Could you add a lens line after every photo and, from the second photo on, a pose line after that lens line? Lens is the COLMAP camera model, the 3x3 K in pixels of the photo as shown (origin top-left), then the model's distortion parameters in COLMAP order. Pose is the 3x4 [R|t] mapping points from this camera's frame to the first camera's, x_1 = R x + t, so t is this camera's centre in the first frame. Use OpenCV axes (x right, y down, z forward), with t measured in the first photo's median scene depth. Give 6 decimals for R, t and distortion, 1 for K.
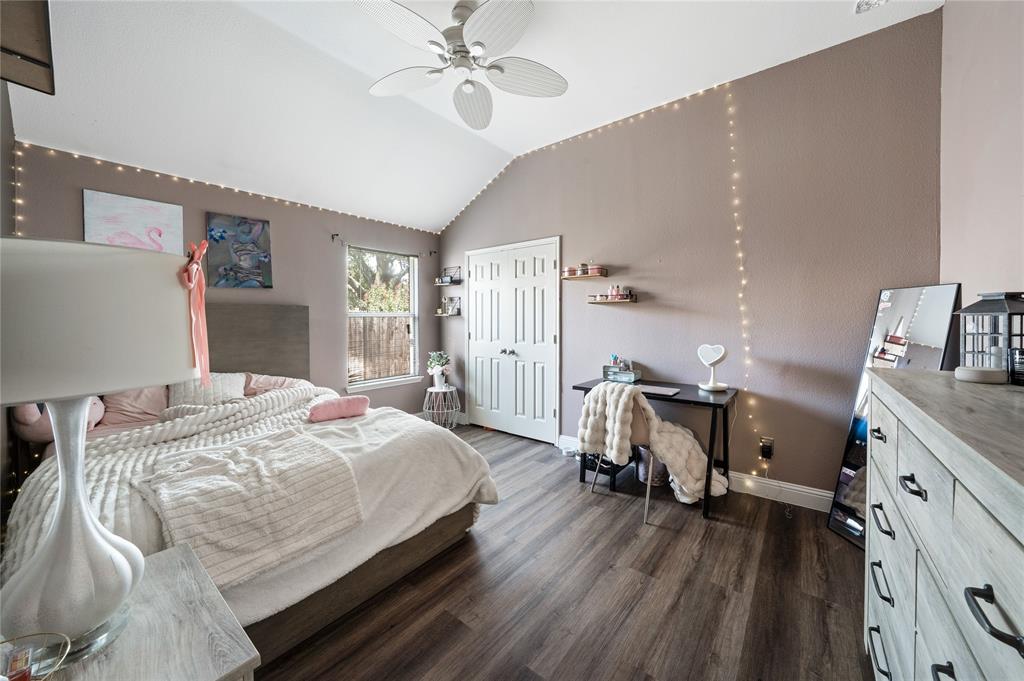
lens RADIAL K [[371.6, 0, 511.8], [0, 371.6, 323.4], [0, 0, 1]] dist [-0.032193, 0.007139]
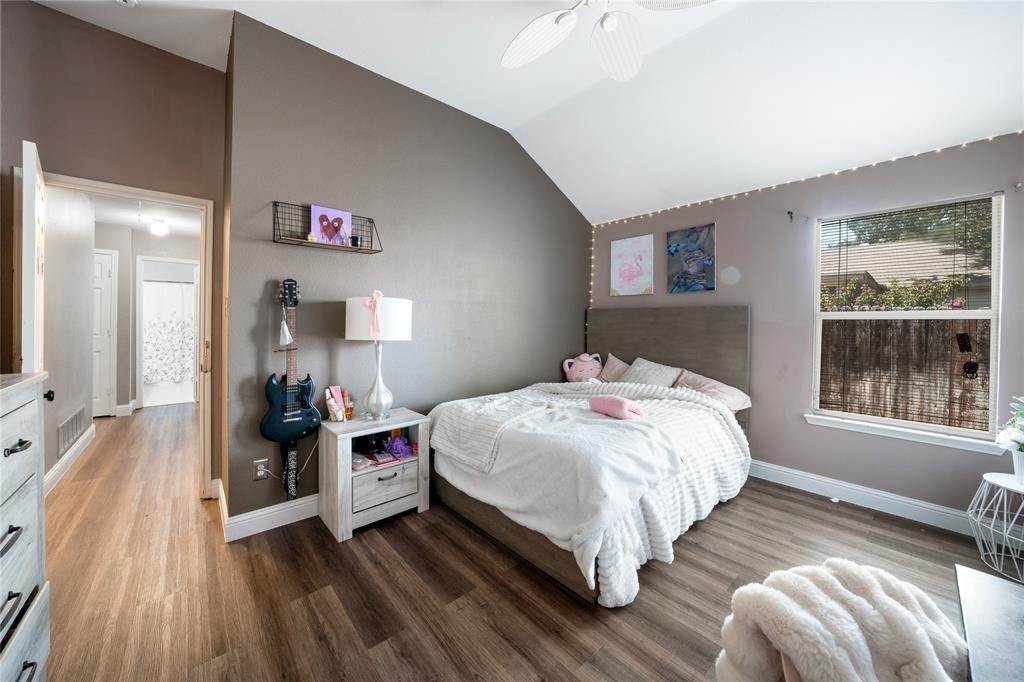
lens RADIAL K [[371.6, 0, 511.8], [0, 371.6, 323.9], [0, 0, 1]] dist [-0.032193, 0.007139]
pose [[-0.170966, 0.012363, -0.985199, 0.474974], [-0.020334, 0.999664, 0.016073, -0.009285], [0.985067, 0.022781, -0.170657, 0.700568]]
